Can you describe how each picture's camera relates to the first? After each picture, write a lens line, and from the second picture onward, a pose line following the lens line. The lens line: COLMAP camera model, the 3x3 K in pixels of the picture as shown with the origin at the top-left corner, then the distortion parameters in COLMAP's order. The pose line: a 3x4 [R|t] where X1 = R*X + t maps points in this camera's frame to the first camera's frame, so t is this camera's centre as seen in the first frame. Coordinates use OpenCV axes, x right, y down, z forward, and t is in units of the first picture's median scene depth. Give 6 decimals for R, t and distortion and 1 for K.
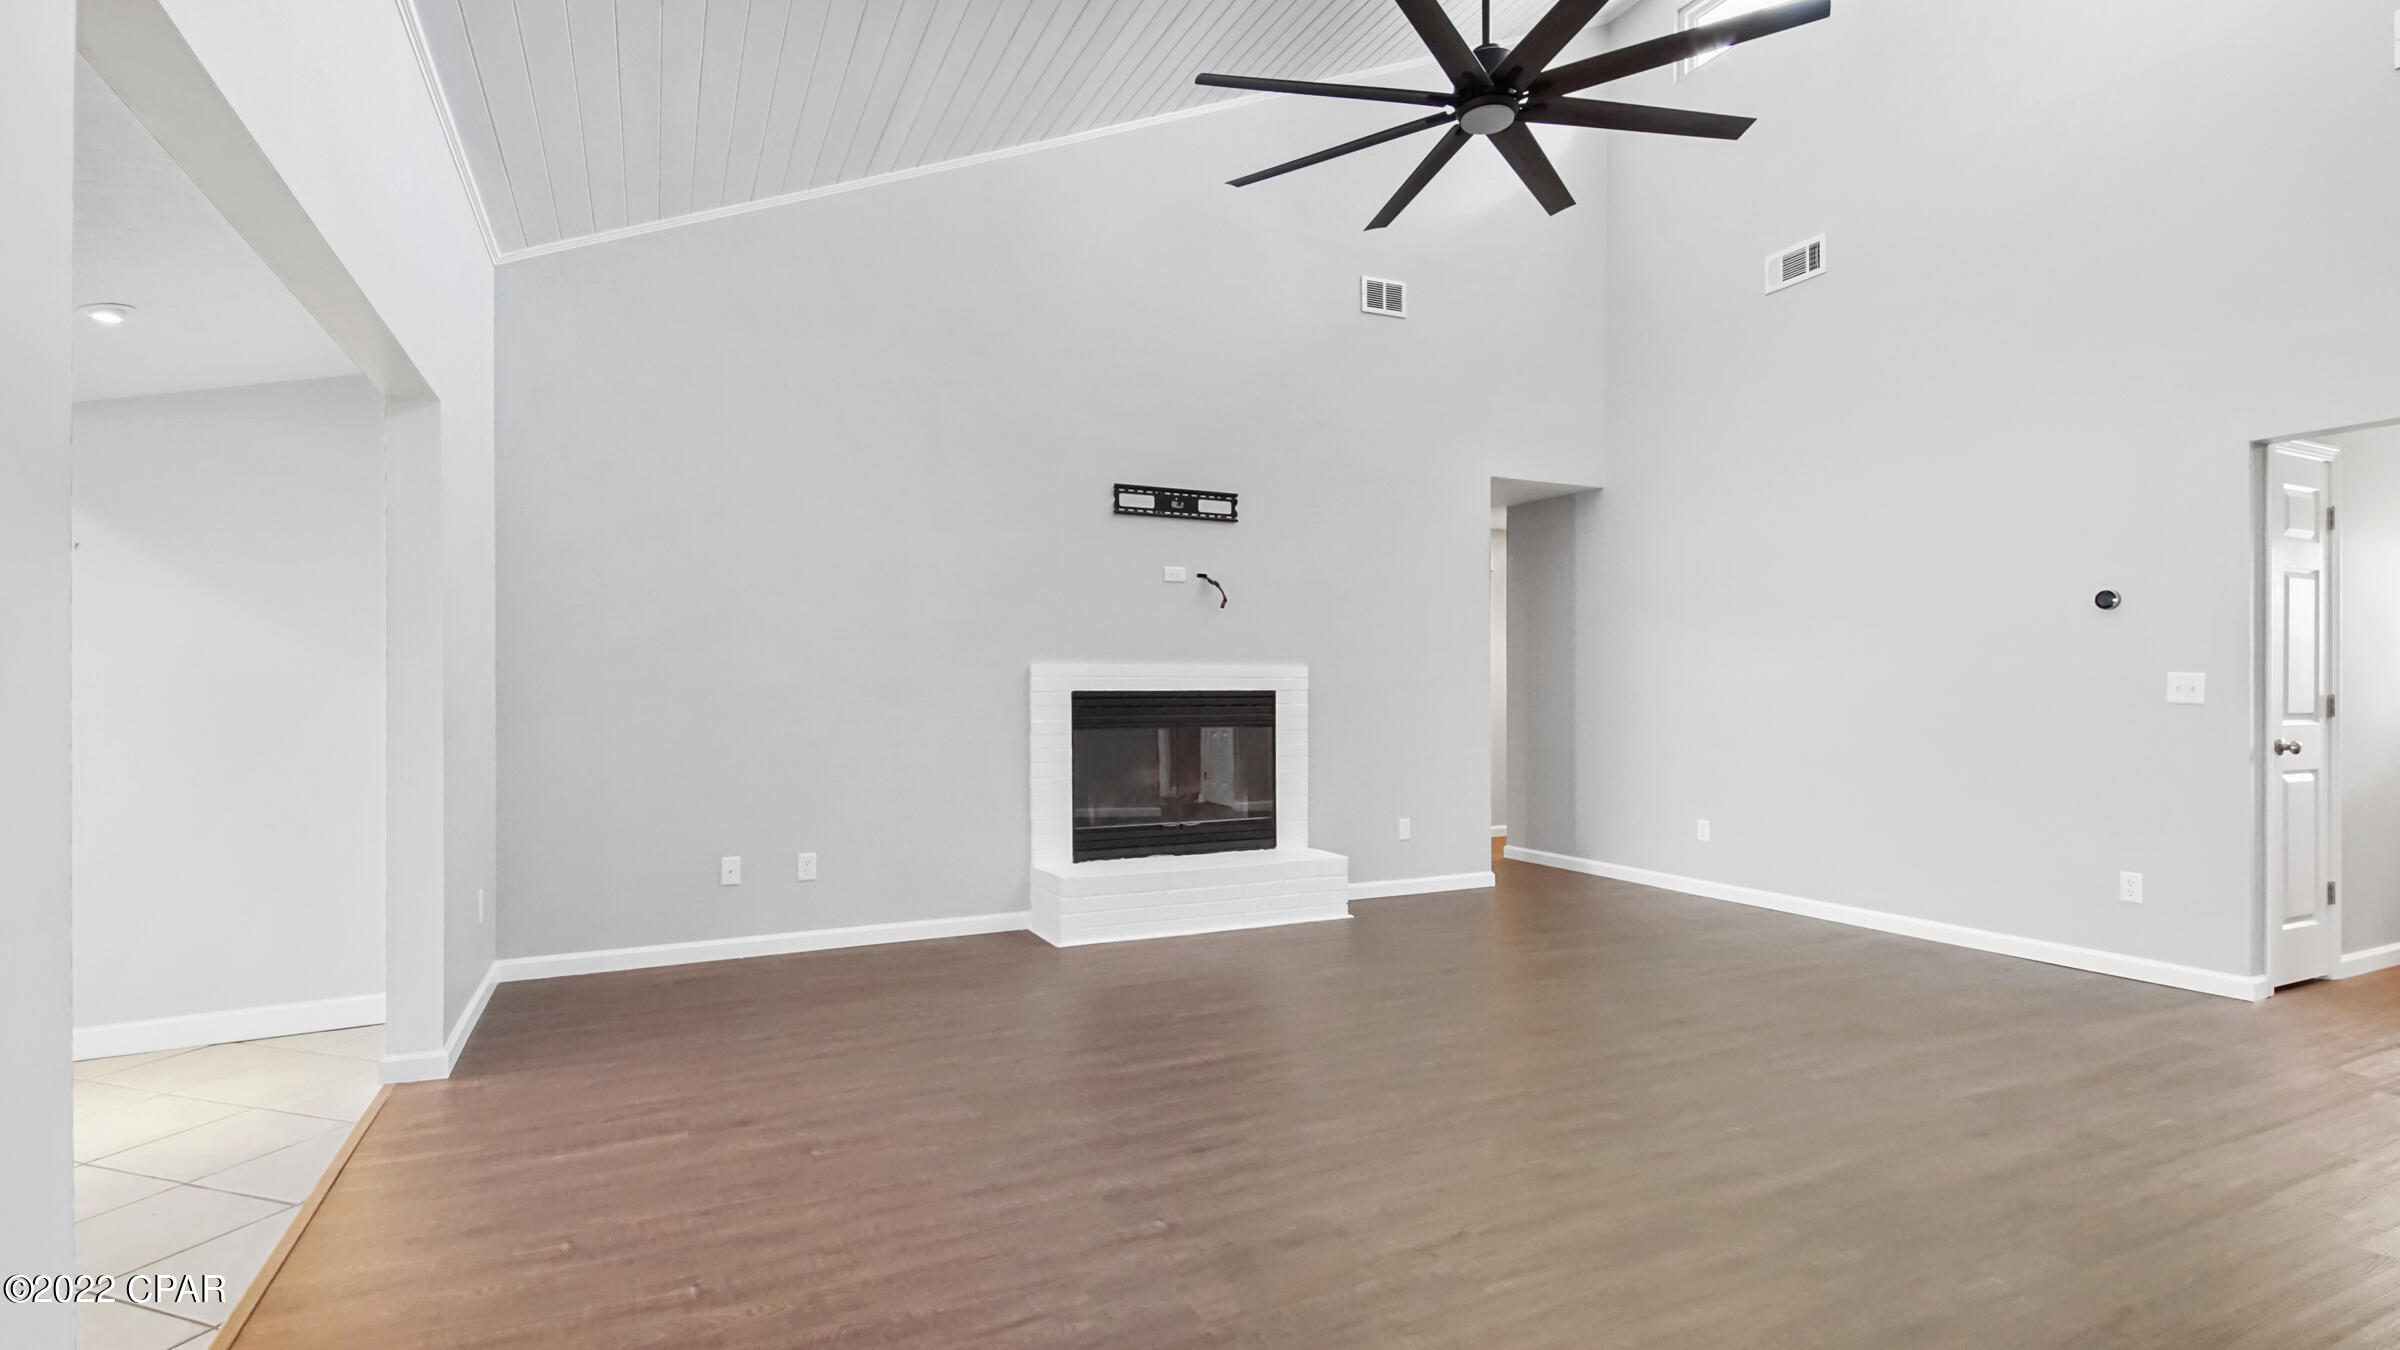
lens RADIAL K [[1123.1, 0, 1203.1], [0, 1123.1, 695.6], [0, 0, 1]] dist [0.033801, -0.000280]
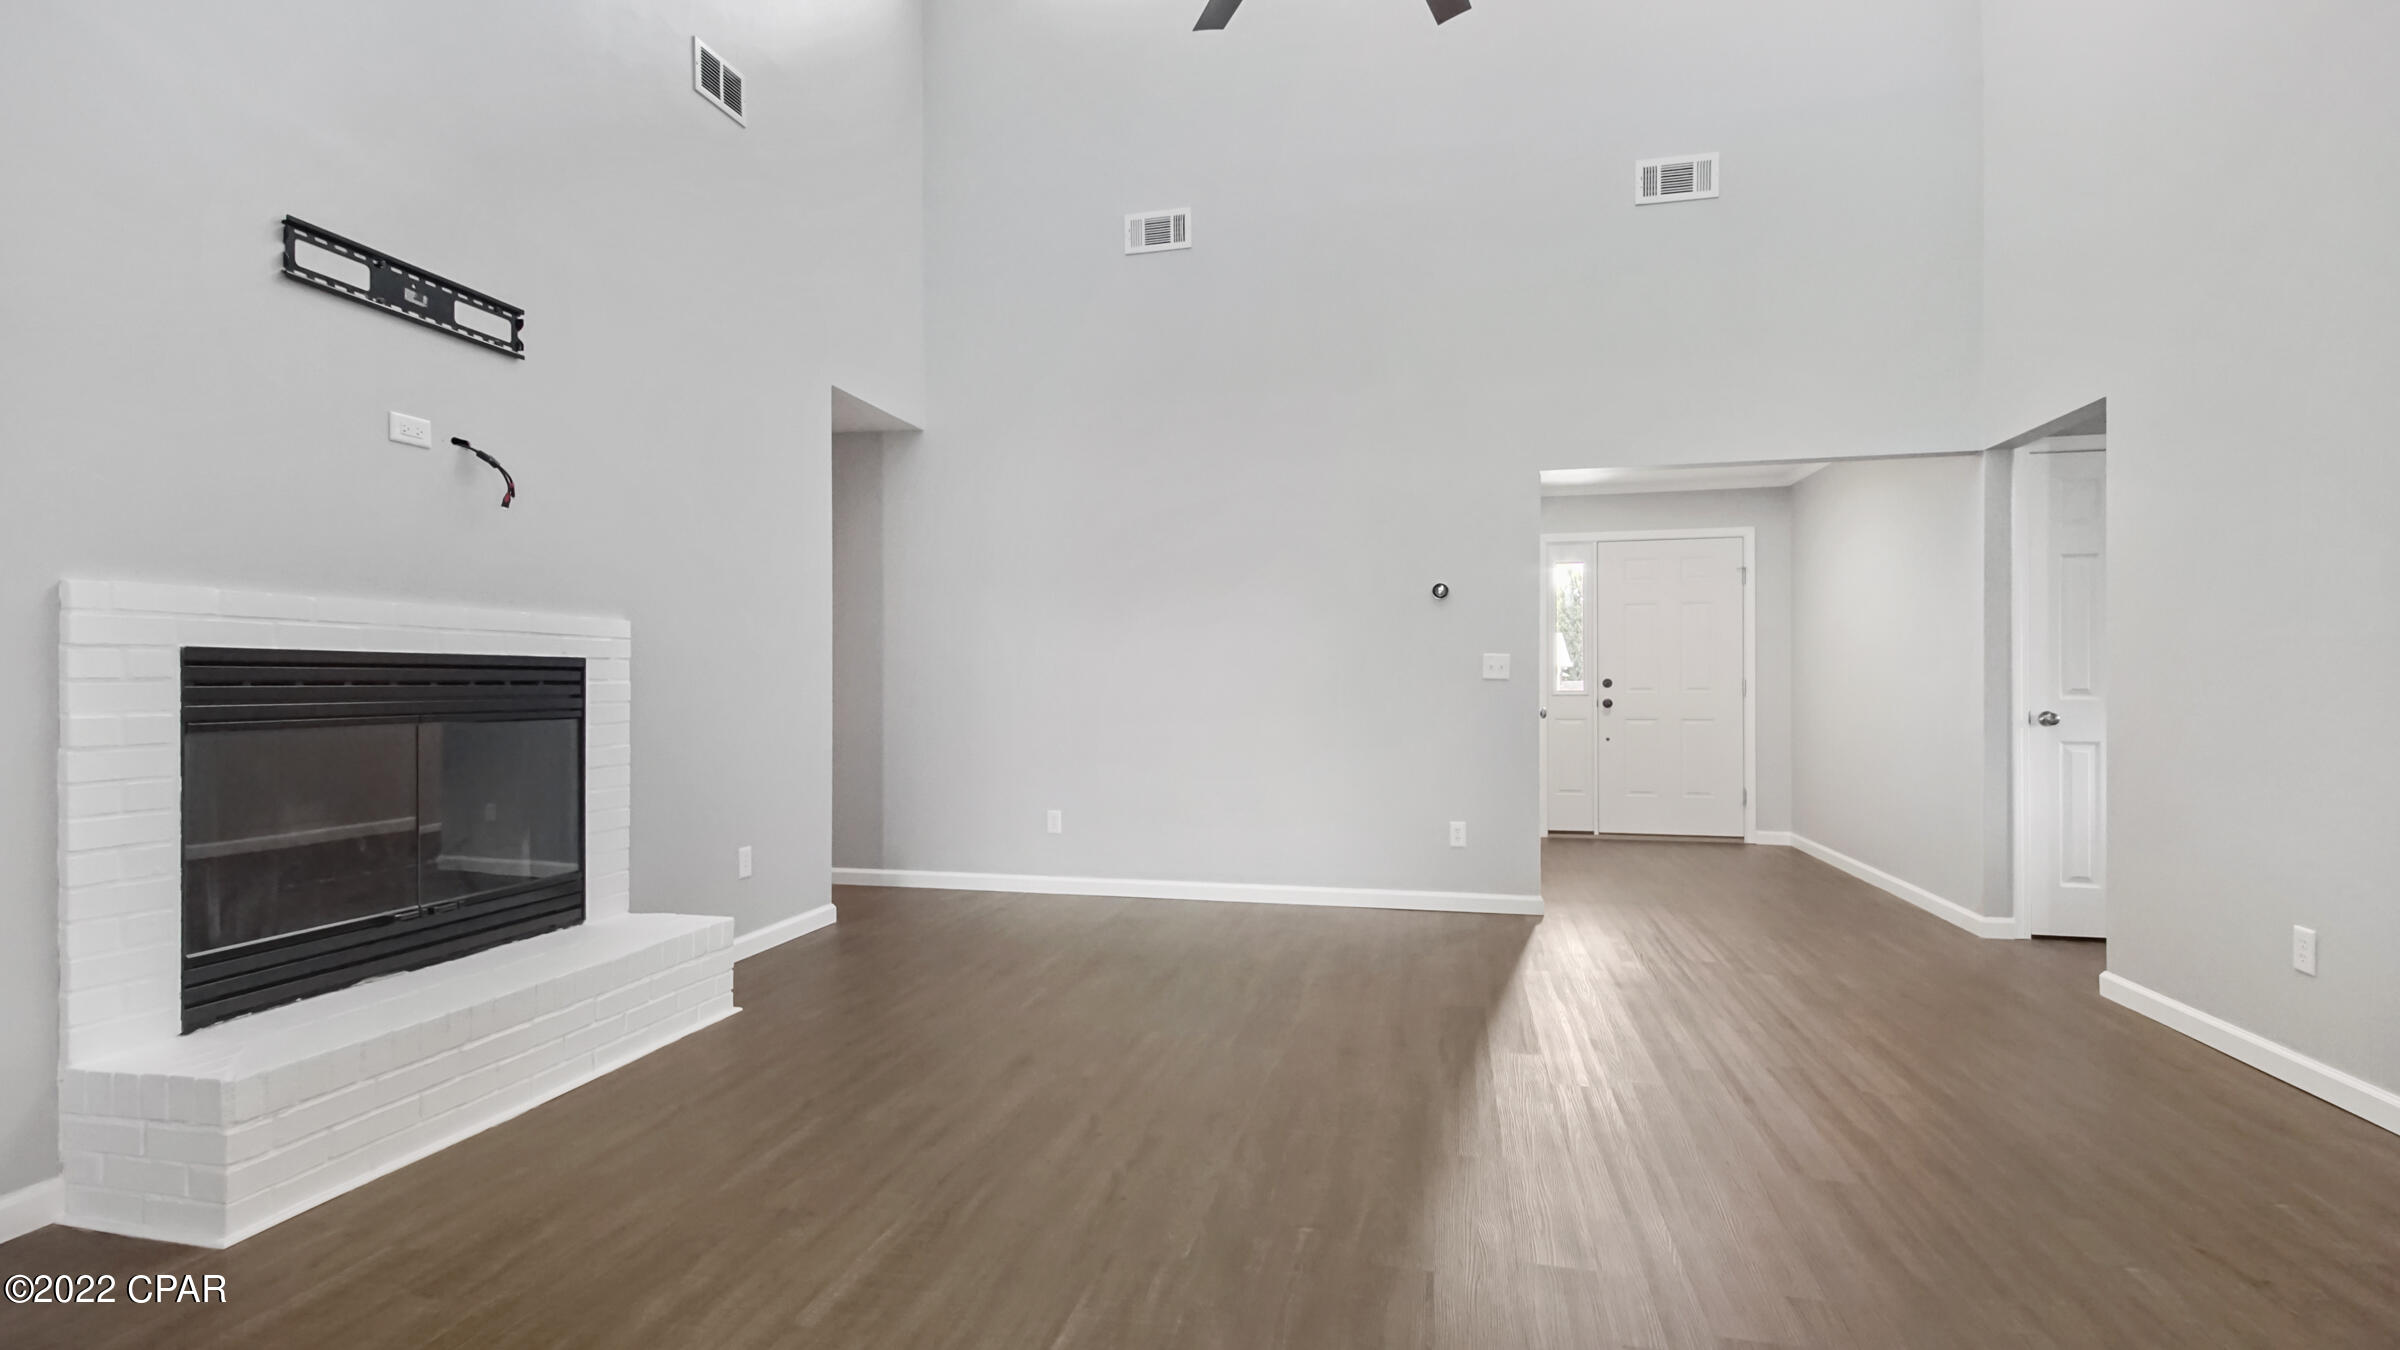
lens RADIAL K [[1099.1, 0, 1200.0], [0, 1099.1, 675.0], [0, 0, 1]] dist [0.058488, -0.036991]
pose [[0.629625, 0.007349, 0.776864, -0.195126], [0.000950, 0.999947, -0.010229, 0.011110], [-0.776899, 0.007178, 0.629585, 0.385039]]
